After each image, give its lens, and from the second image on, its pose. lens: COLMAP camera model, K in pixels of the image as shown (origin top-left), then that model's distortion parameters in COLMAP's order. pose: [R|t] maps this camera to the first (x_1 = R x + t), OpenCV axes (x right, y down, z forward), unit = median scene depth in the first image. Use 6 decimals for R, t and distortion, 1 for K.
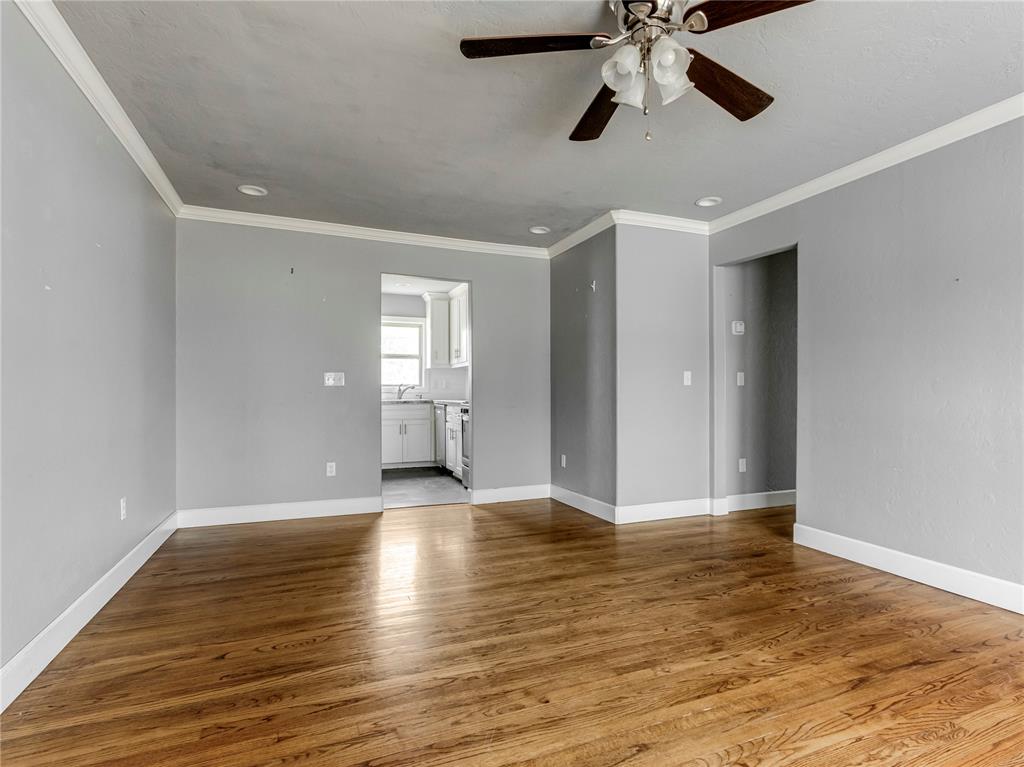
lens RADIAL K [[532.1, 0, 538.5], [0, 532.1, 390.0], [0, 0, 1]] dist [-0.002486, -0.001576]
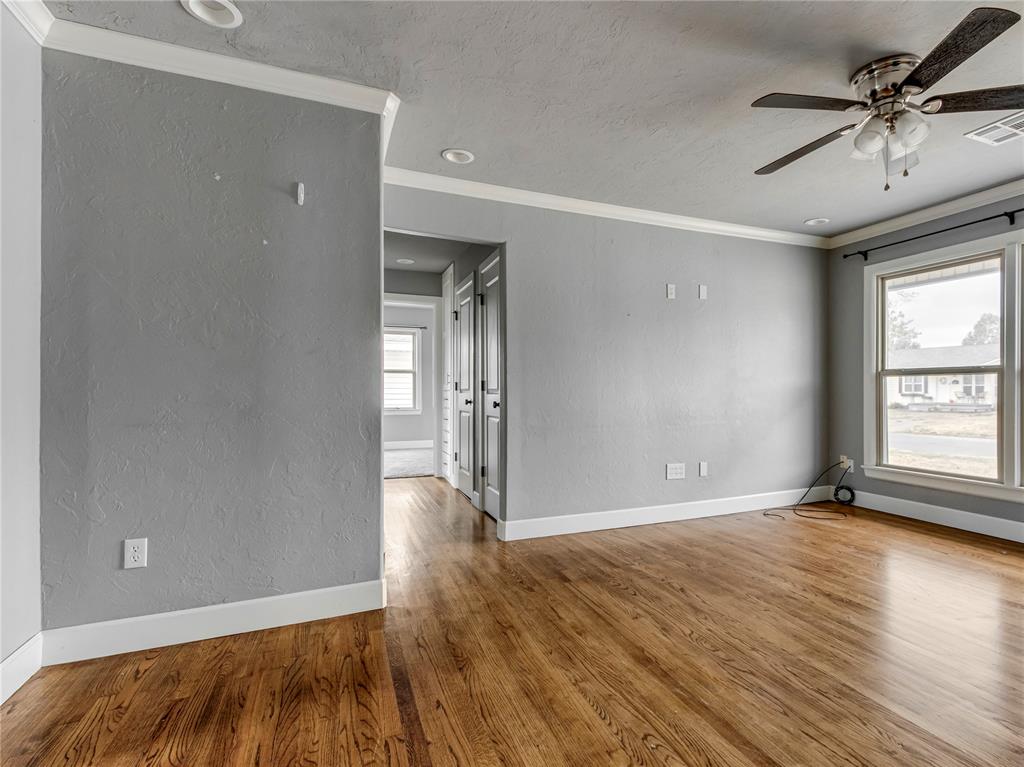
lens RADIAL K [[532.1, 0, 560.9], [0, 532.1, 390.2], [0, 0, 1]] dist [-0.002486, -0.001576]
pose [[0.001142, -0.000736, 0.999999, -0.795334], [0.003568, 0.999993, 0.000732, 0.000024], [-0.999993, 0.003567, 0.001144, 1.335990]]
